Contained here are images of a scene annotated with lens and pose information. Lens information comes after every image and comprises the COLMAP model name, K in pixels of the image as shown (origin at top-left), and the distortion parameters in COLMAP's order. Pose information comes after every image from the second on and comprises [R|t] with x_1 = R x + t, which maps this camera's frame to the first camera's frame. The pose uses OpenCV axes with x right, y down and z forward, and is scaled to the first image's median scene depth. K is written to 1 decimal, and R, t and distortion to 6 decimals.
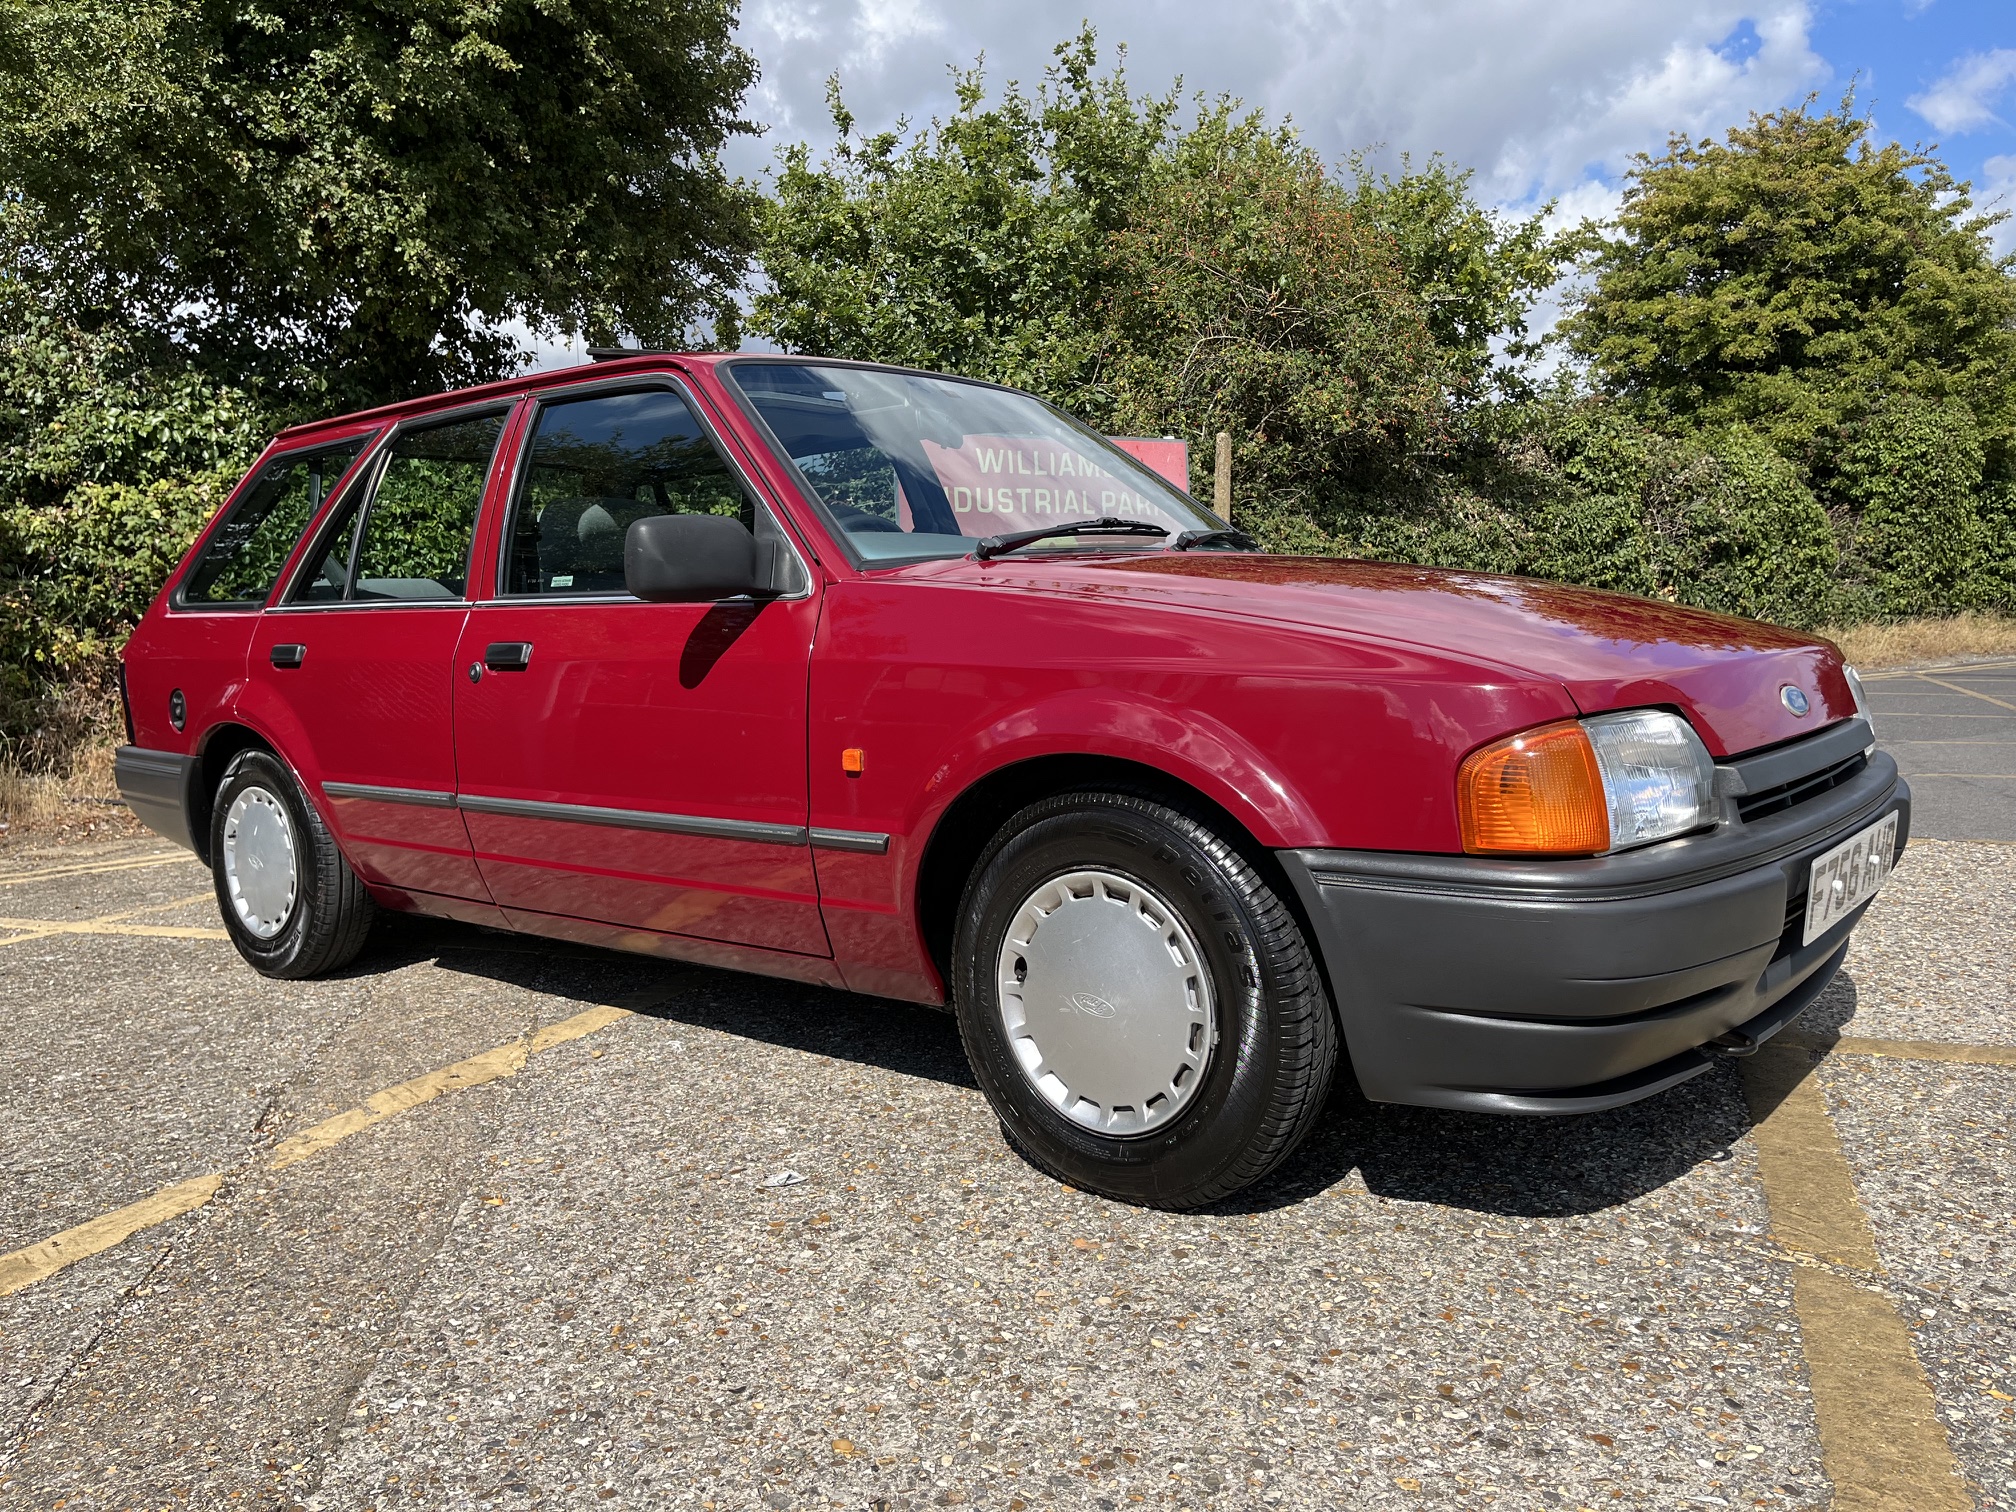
lens RADIAL K [[1512.5, 0, 1003.8], [0, 1512.5, 780.8], [0, 0, 1]] dist [0.064786, -0.091379]
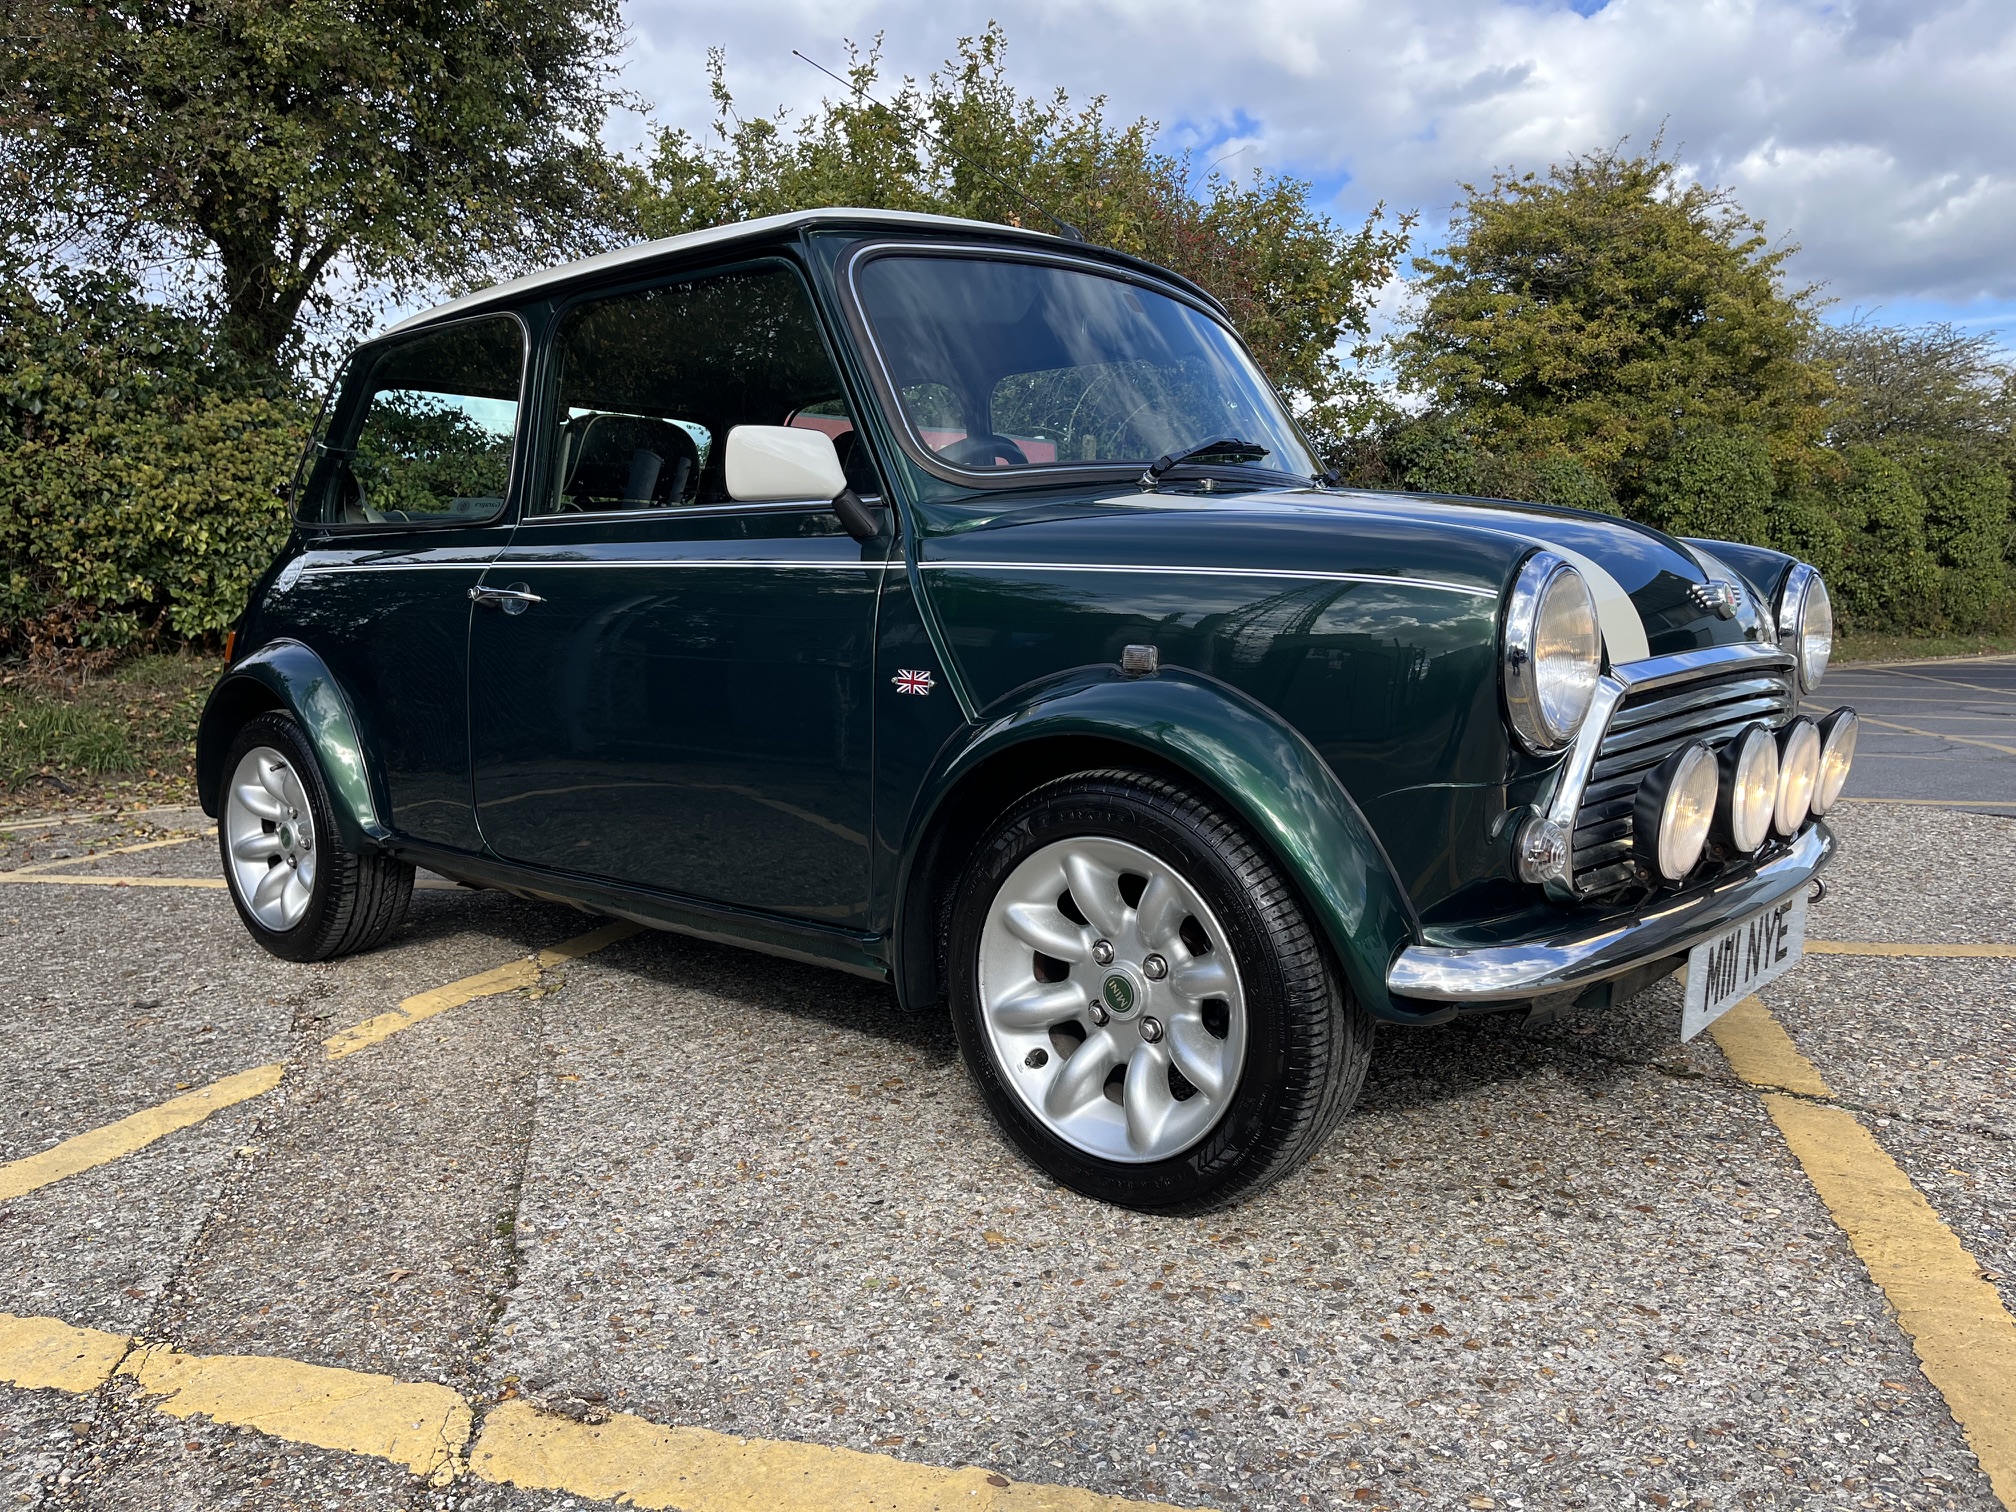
lens RADIAL K [[1512.5, 0, 996.7], [0, 1512.5, 782.3], [0, 0, 1]] dist [0.064786, -0.091379]
pose [[0.994038, 0.005554, 0.108896, -0.179849], [-0.005013, 0.999974, -0.005241, 0.087235], [-0.108923, 0.004664, 0.994039, -0.085945]]
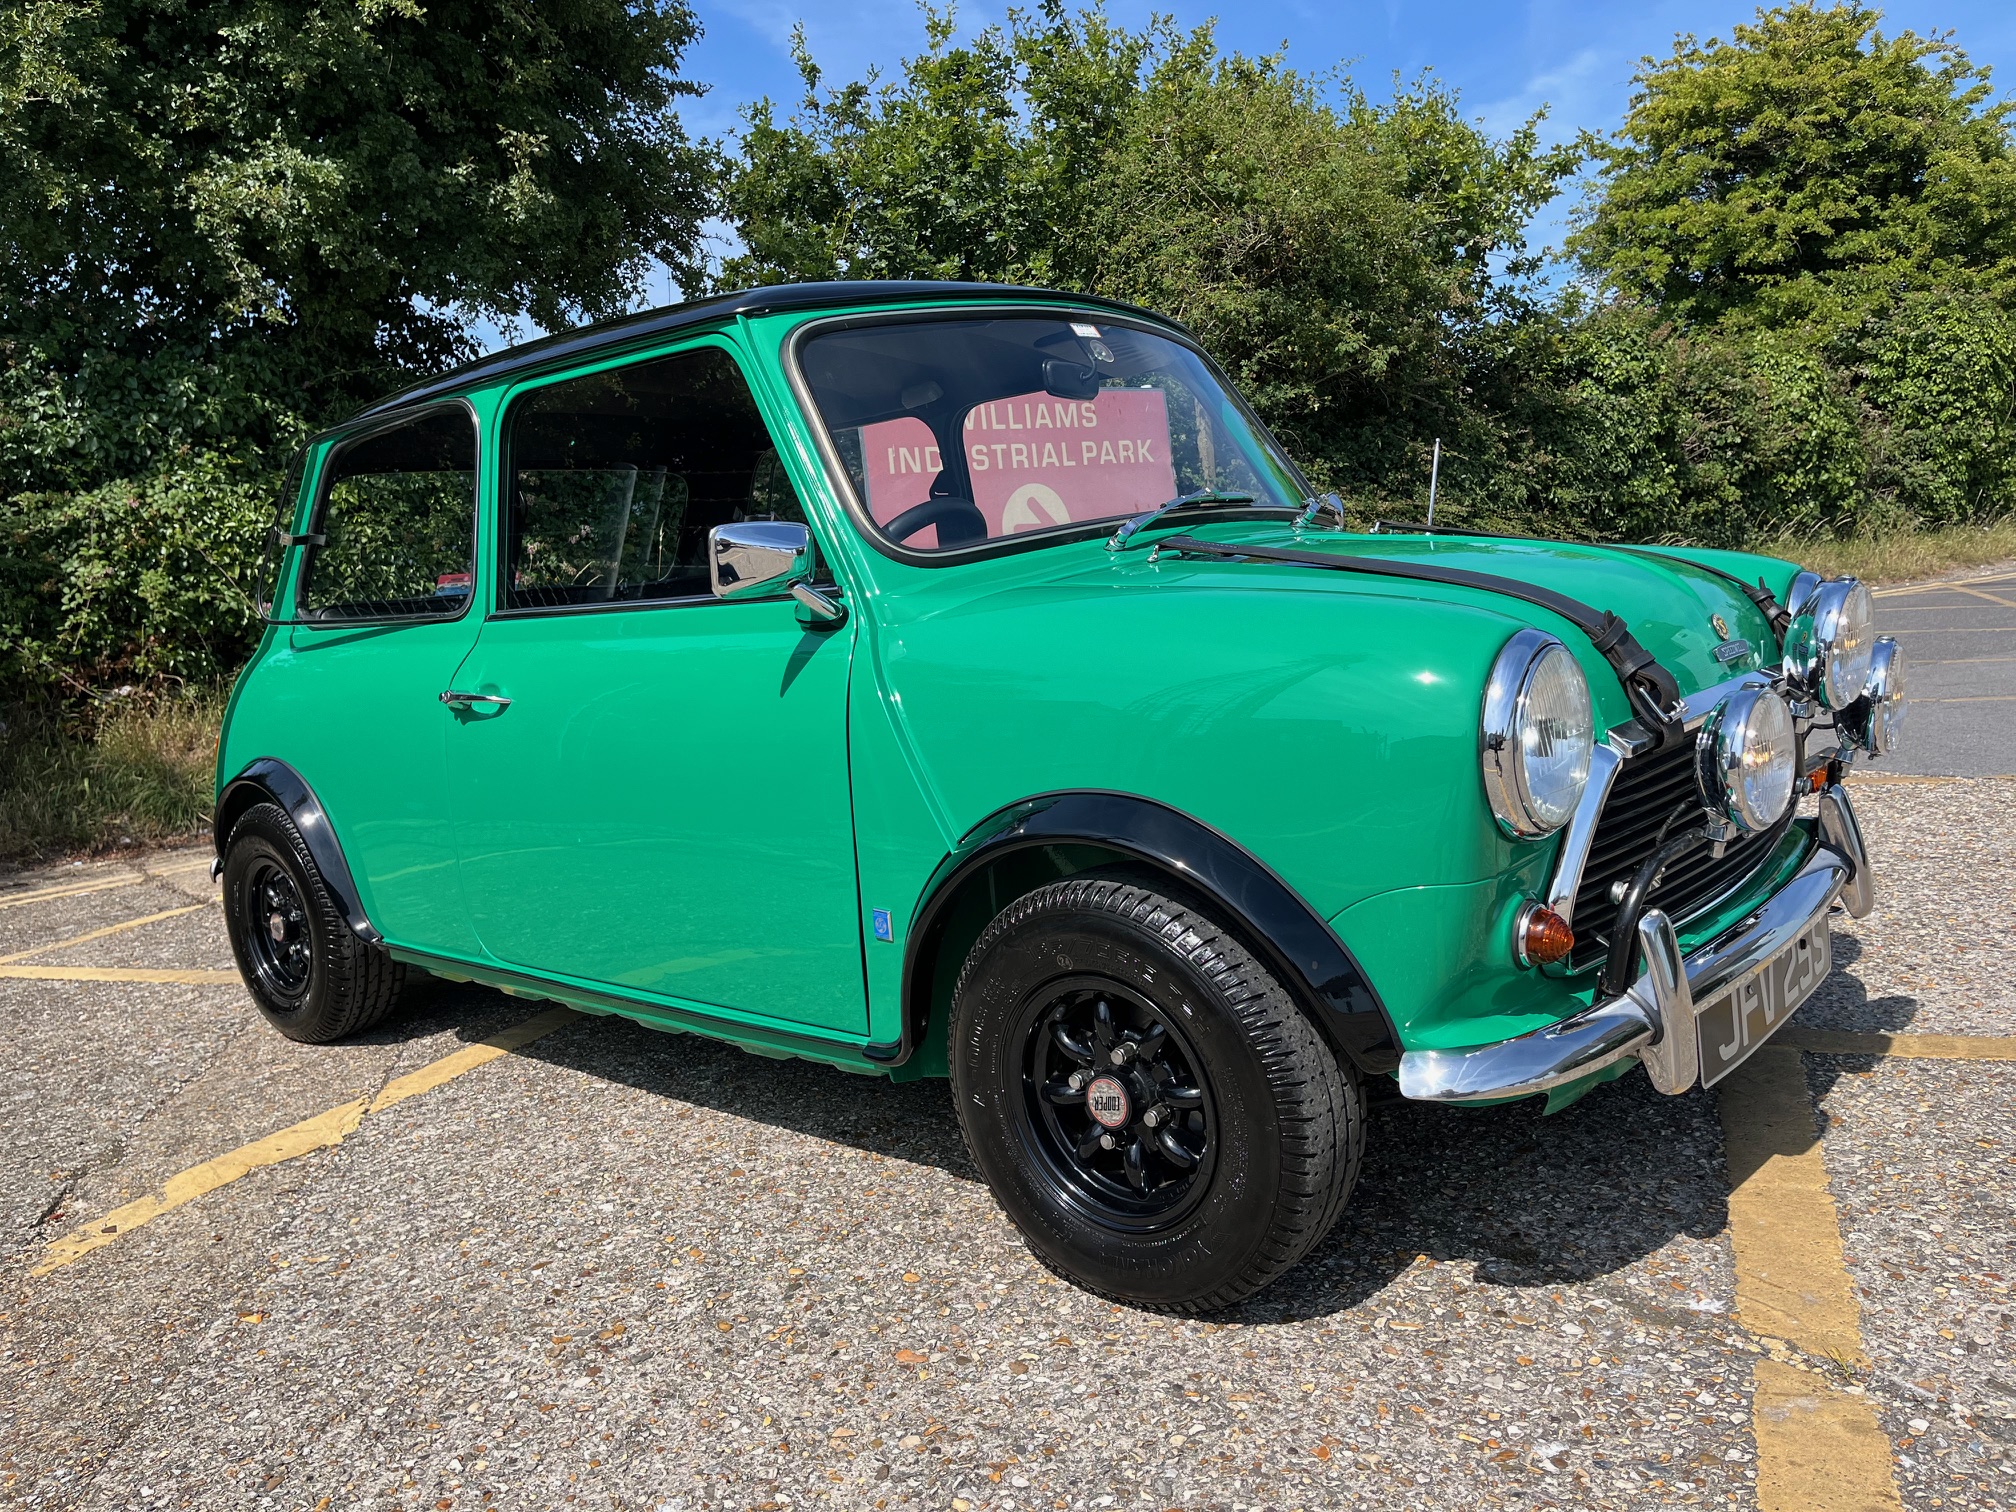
lens RADIAL K [[1512.5, 0, 999.1], [0, 1512.5, 777.9], [0, 0, 1]] dist [0.064786, -0.091379]
pose [[0.998308, -0.051553, -0.026901, 0.145392], [0.052233, 0.998316, 0.025235, -0.033299], [0.025555, -0.026597, 0.999320, 0.176118]]
